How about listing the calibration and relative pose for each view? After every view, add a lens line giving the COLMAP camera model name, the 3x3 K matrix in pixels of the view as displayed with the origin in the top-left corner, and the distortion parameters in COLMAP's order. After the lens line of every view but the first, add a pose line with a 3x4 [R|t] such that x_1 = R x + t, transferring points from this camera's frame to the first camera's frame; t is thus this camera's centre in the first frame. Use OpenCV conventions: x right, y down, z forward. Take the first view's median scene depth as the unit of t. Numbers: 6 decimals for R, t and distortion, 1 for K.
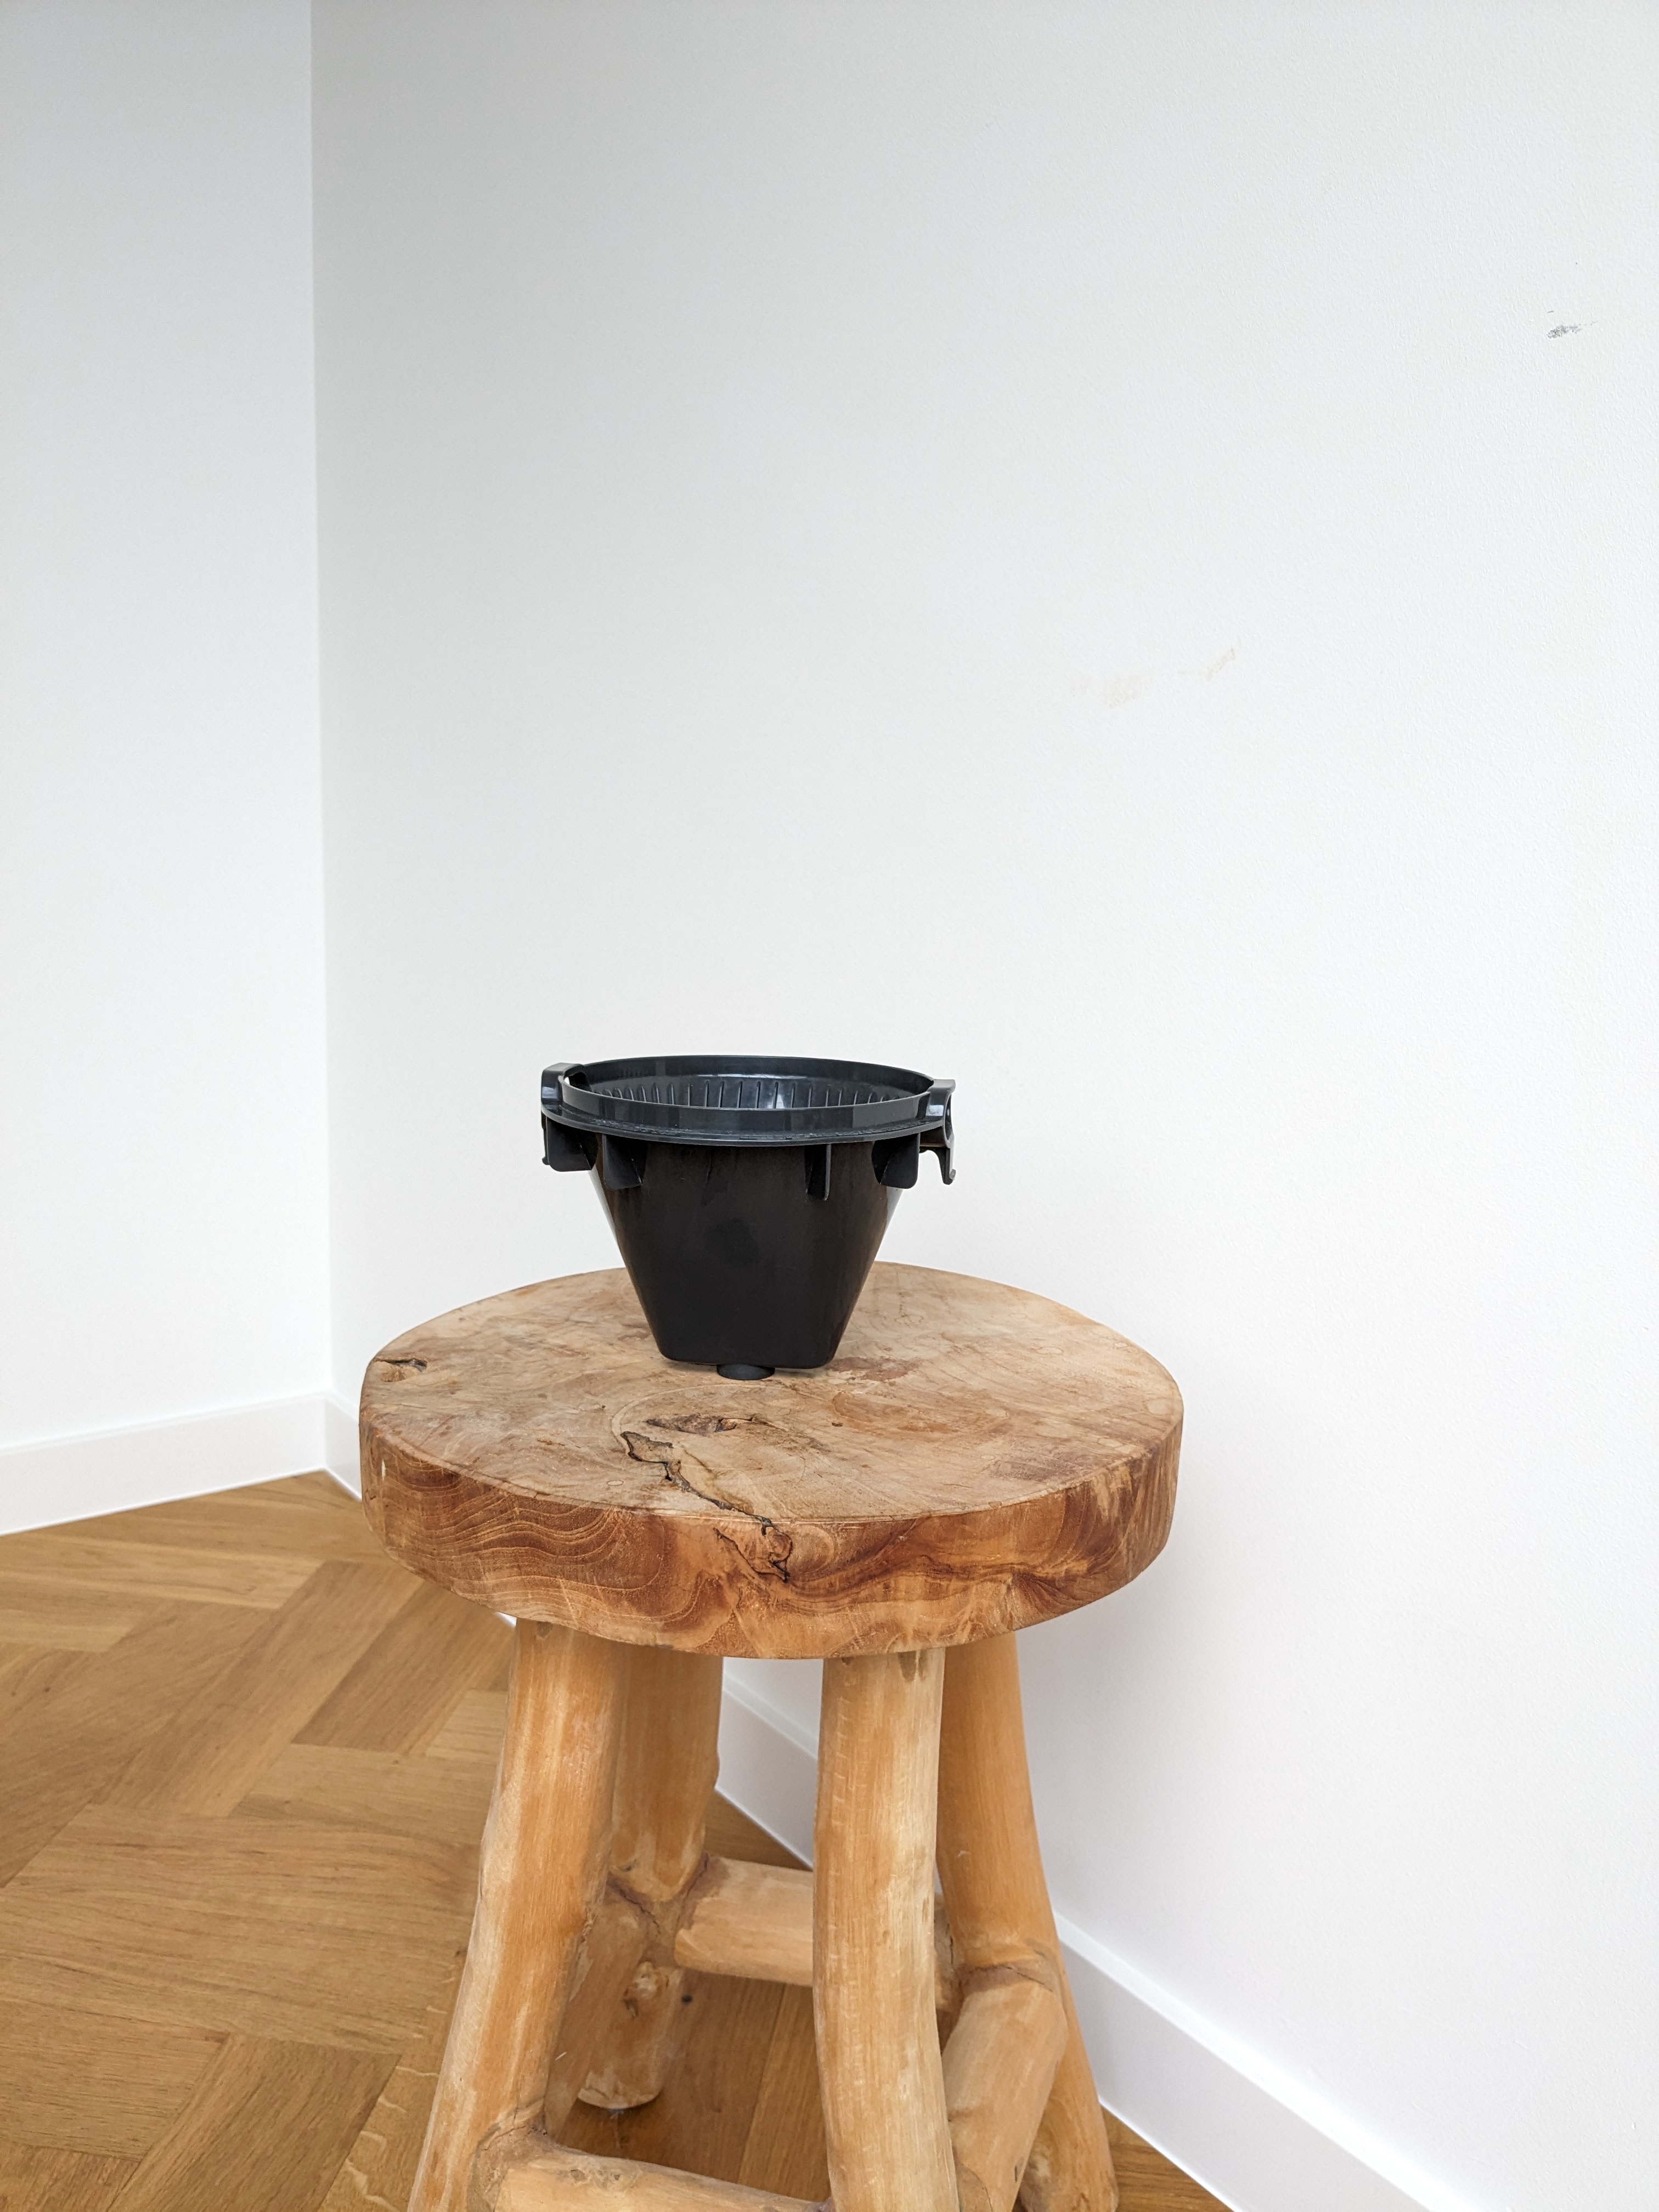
lens RADIAL K [[1788.2, 0, 862.3], [0, 1788.2, 1133.4], [0, 0, 1]] dist [0.009340, -0.048396]
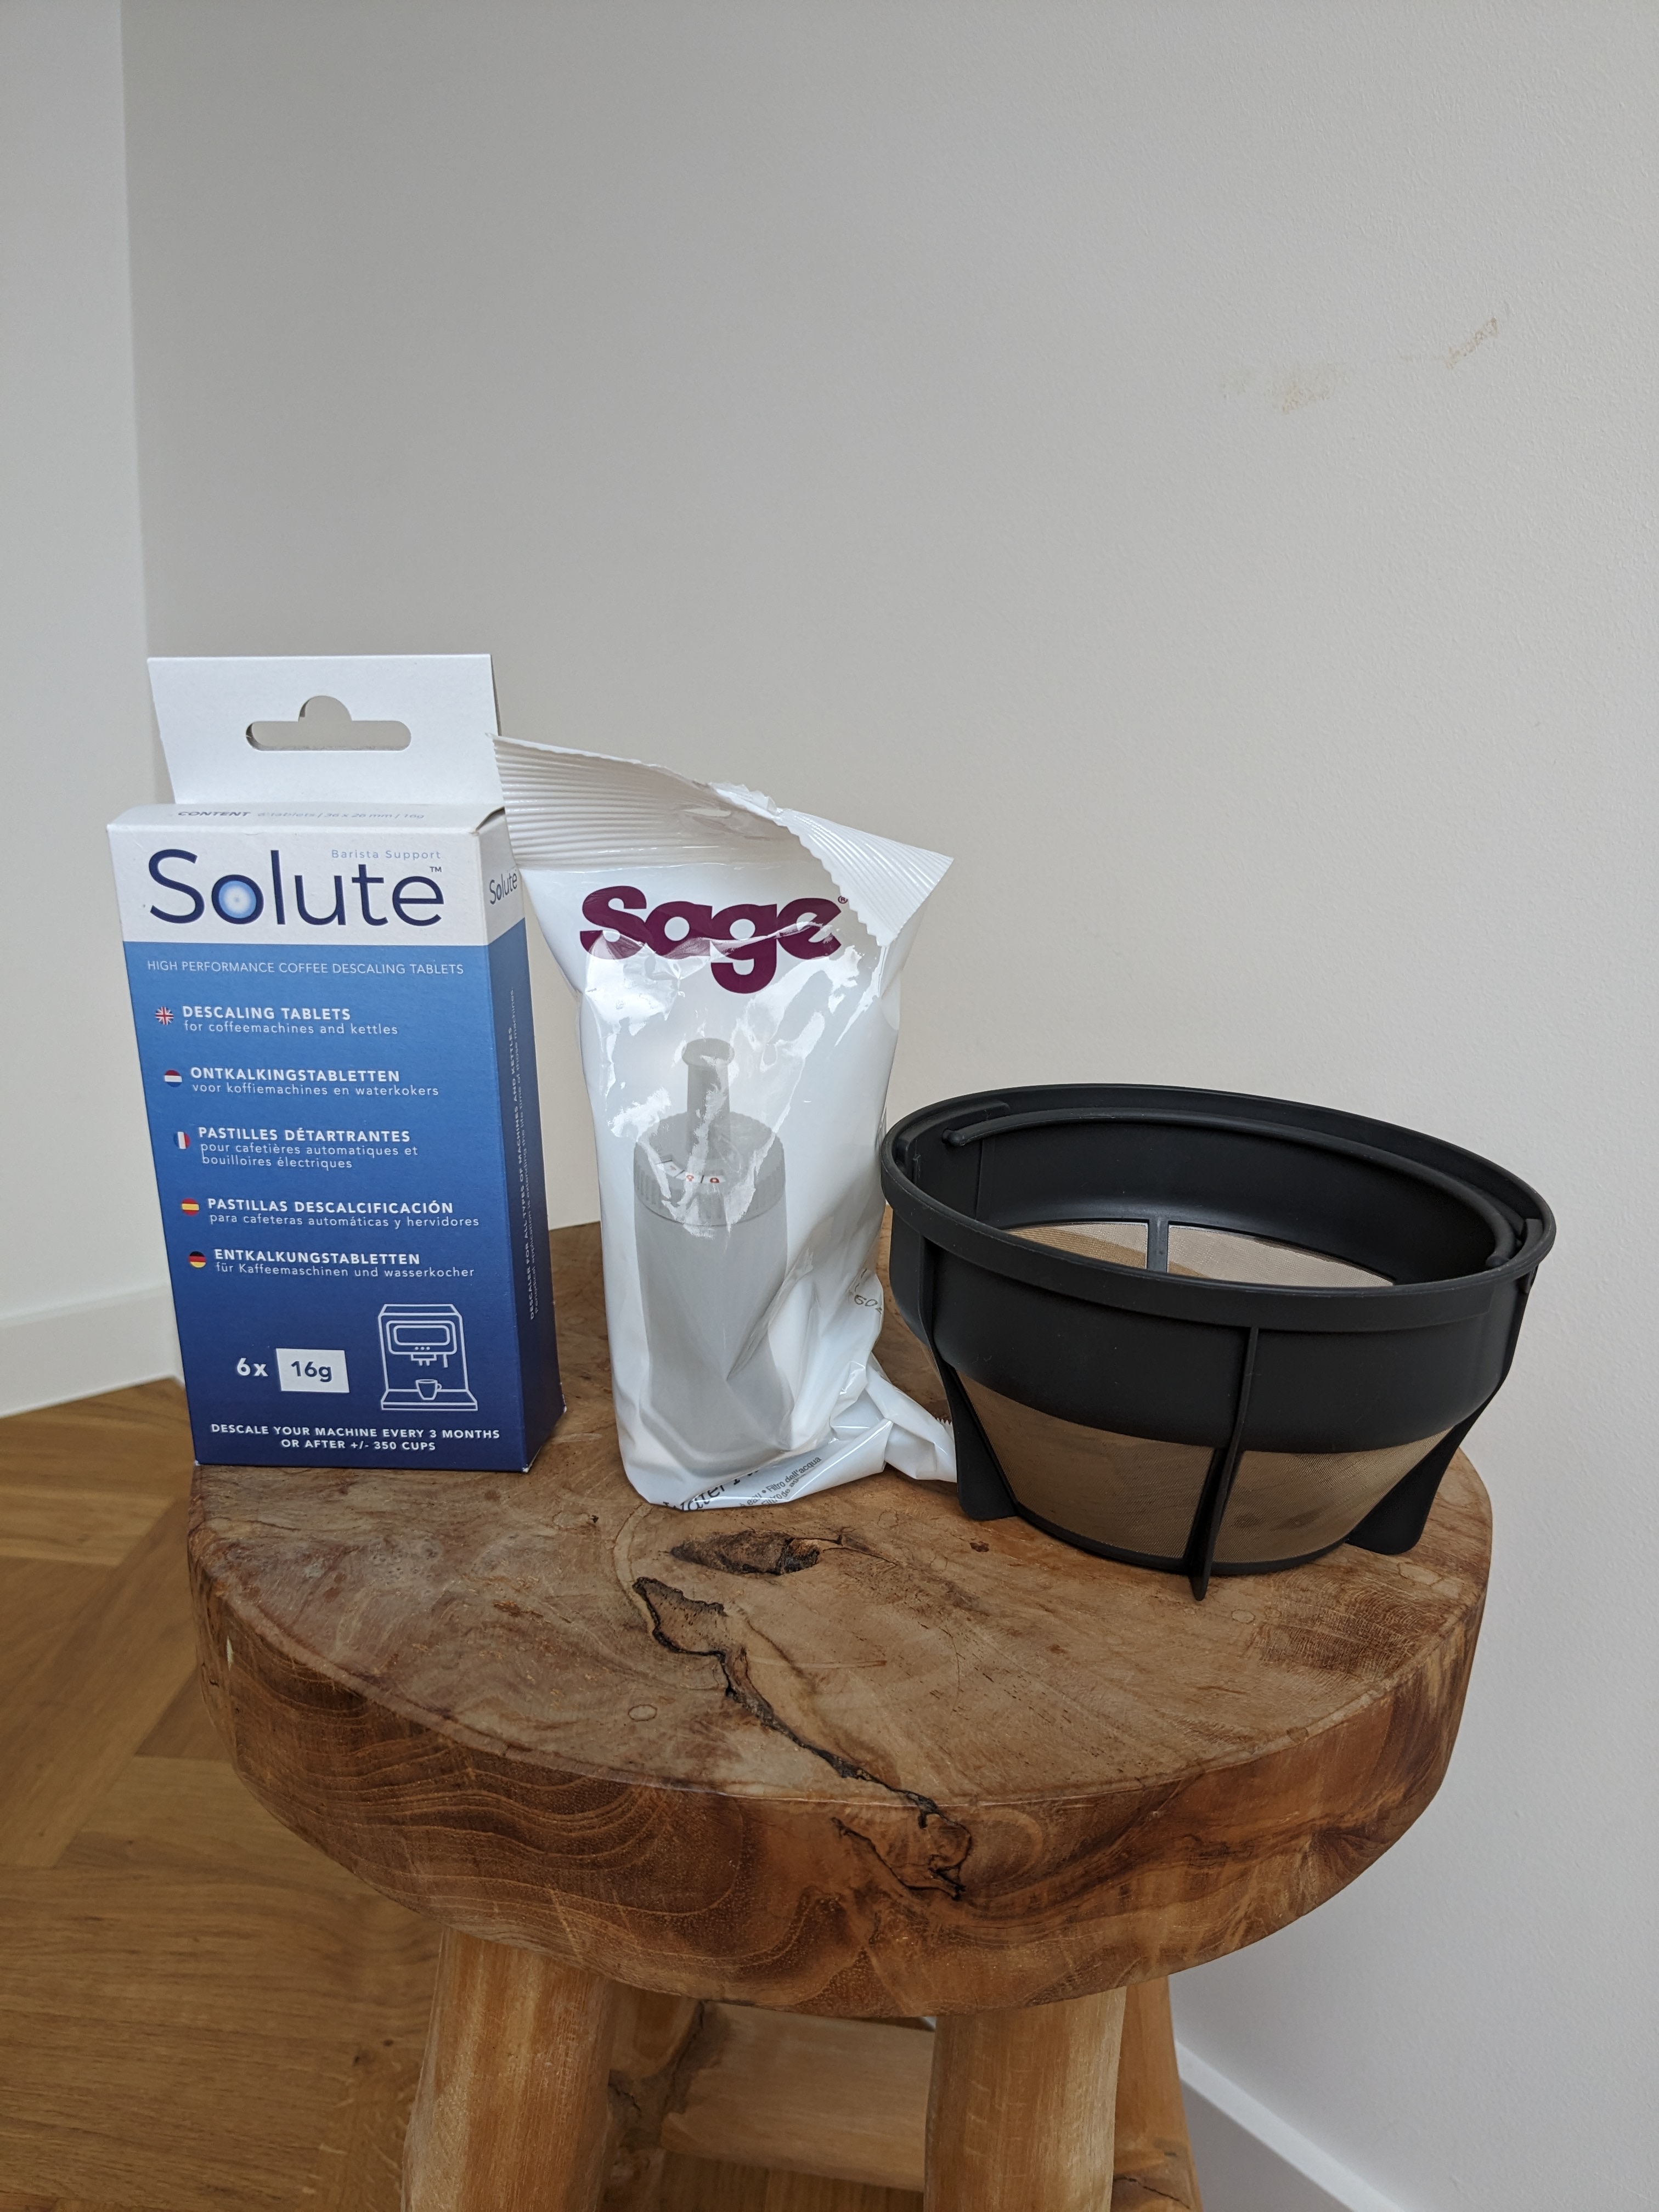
lens RADIAL K [[1788.2, 0, 869.2], [0, 1788.2, 1125.1], [0, 0, 1]] dist [0.009340, -0.048396]
pose [[0.997149, -0.001516, 0.075448, -0.101300], [-0.006032, 0.994997, 0.099721, -0.045012], [-0.075221, -0.099892, 0.992151, 0.415549]]
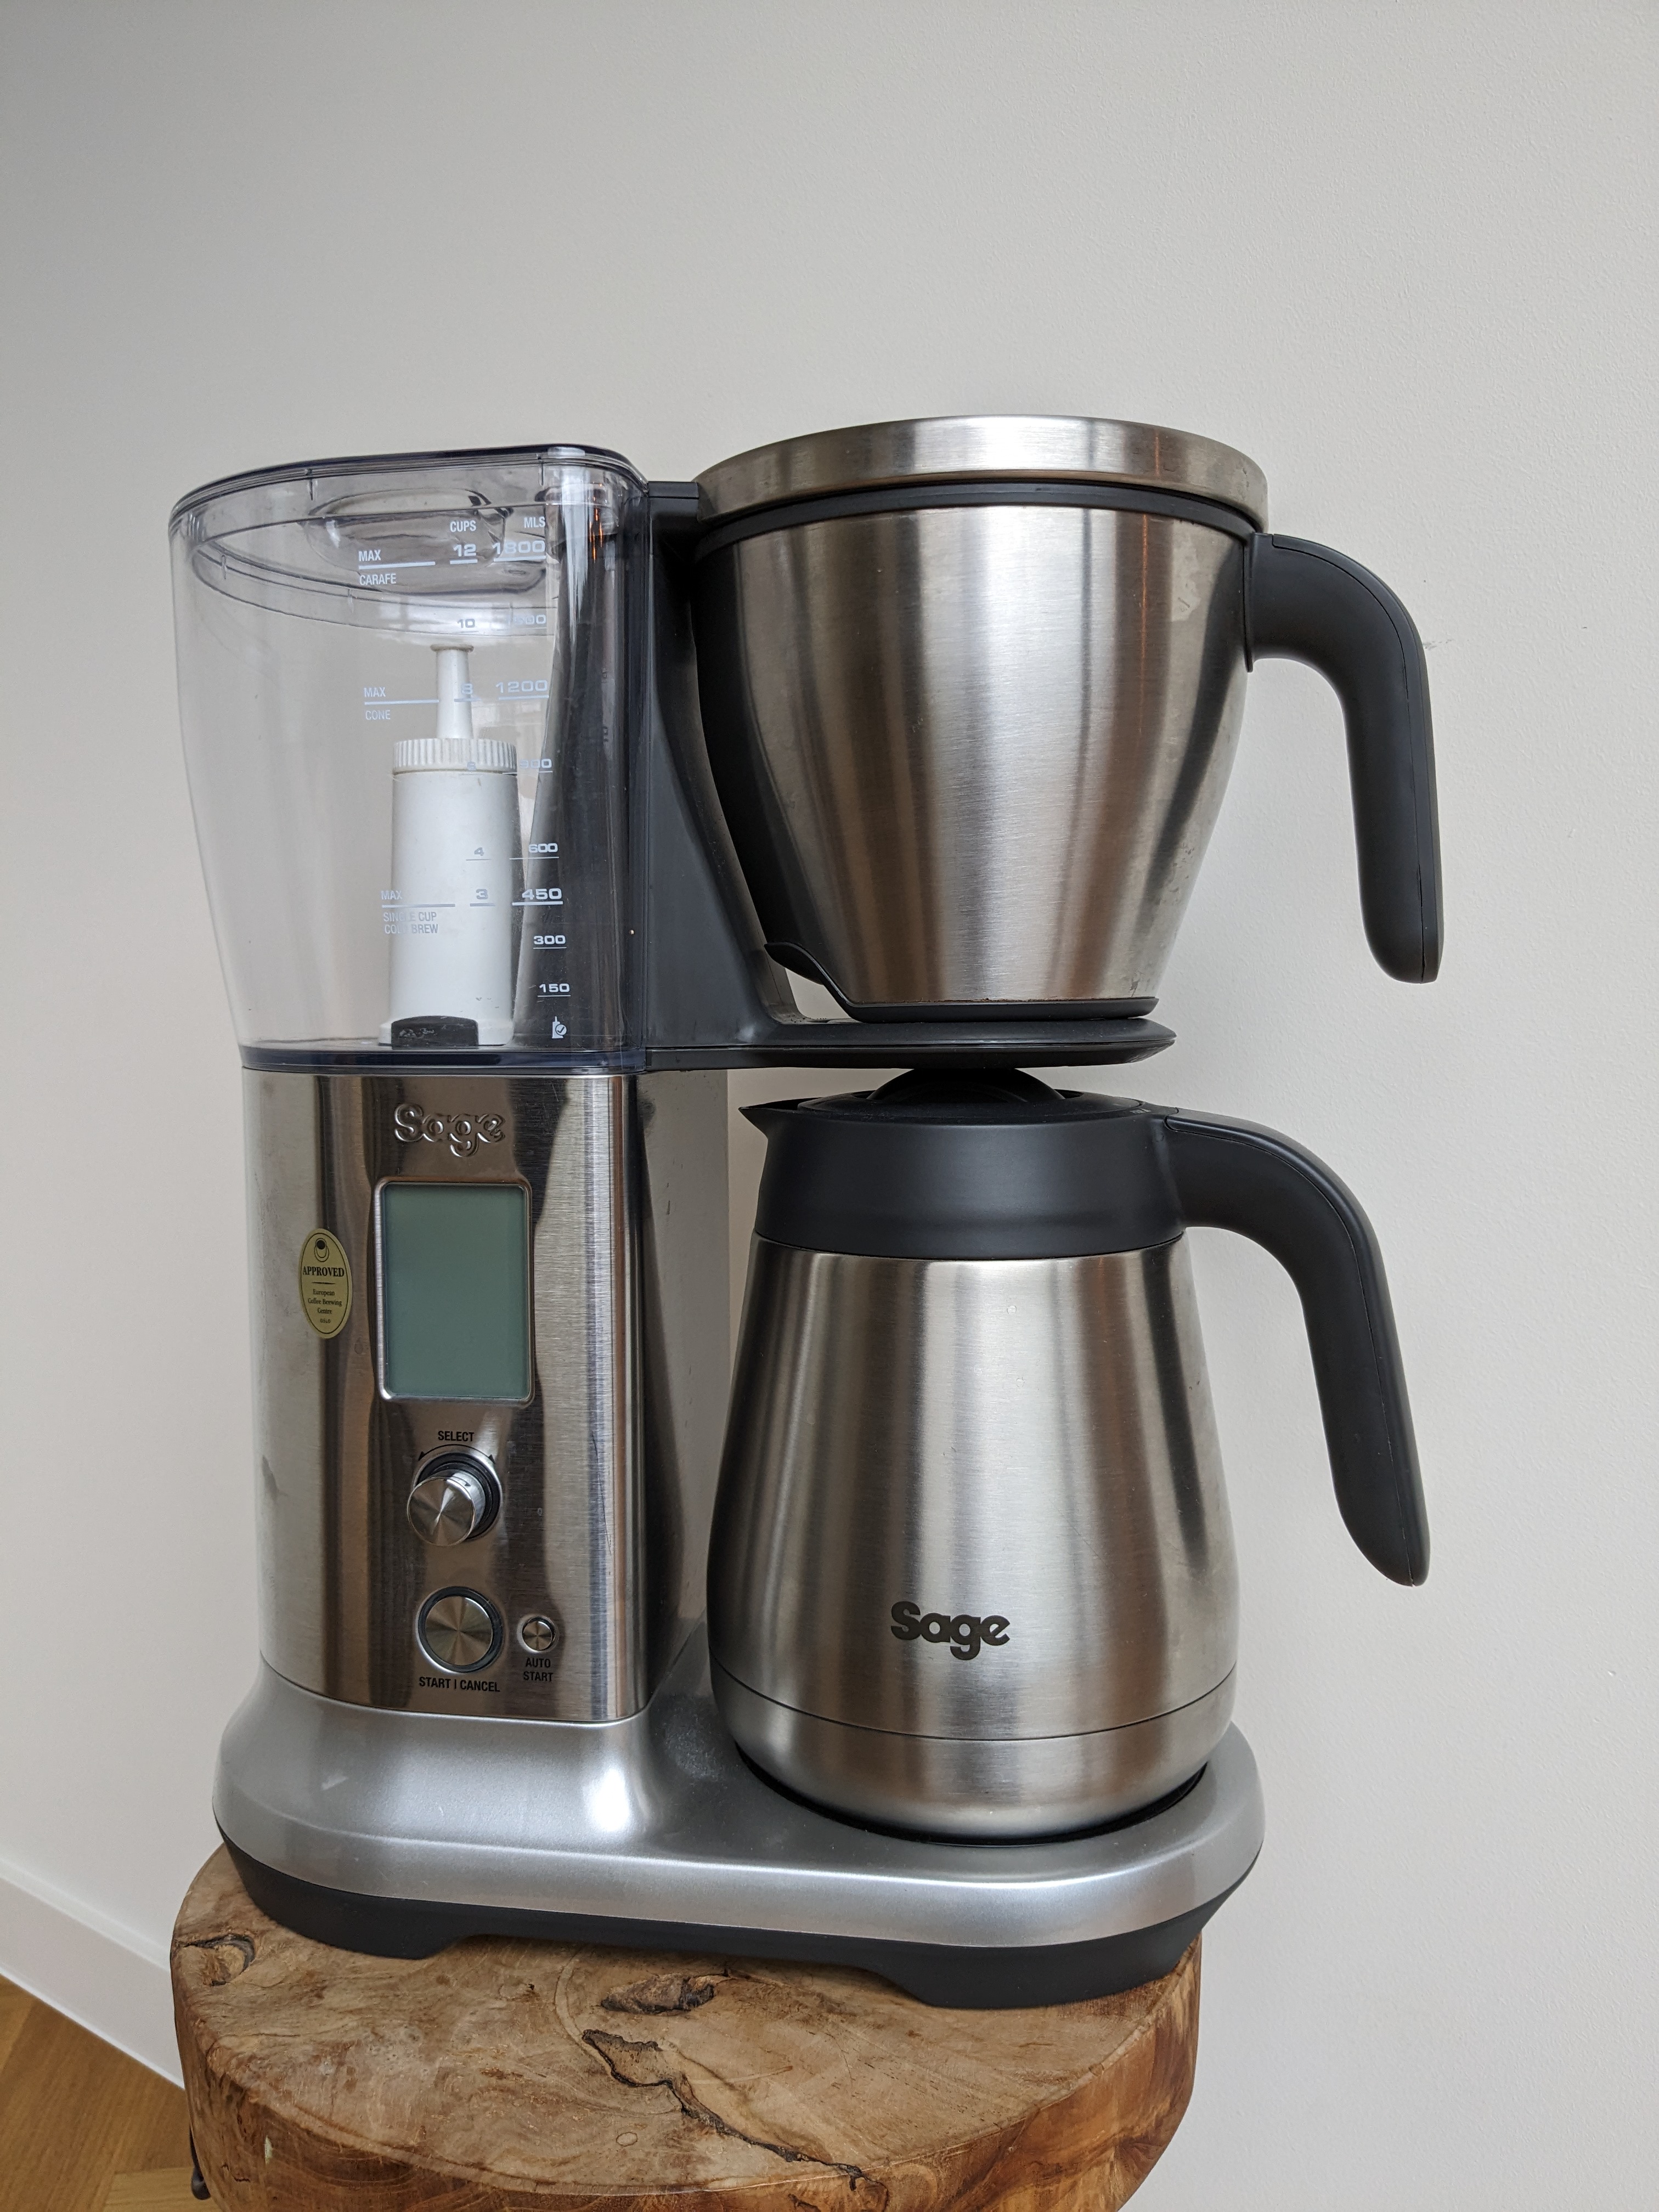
lens RADIAL K [[1788.2, 0, 784.1], [0, 1788.2, 1087.4], [0, 0, 1]] dist [0.009340, -0.048396]
pose [[0.964069, -0.060678, 0.258628, -0.225094], [0.089099, 0.991029, -0.099618, -0.152288], [-0.250263, 0.119083, 0.960827, 0.192326]]
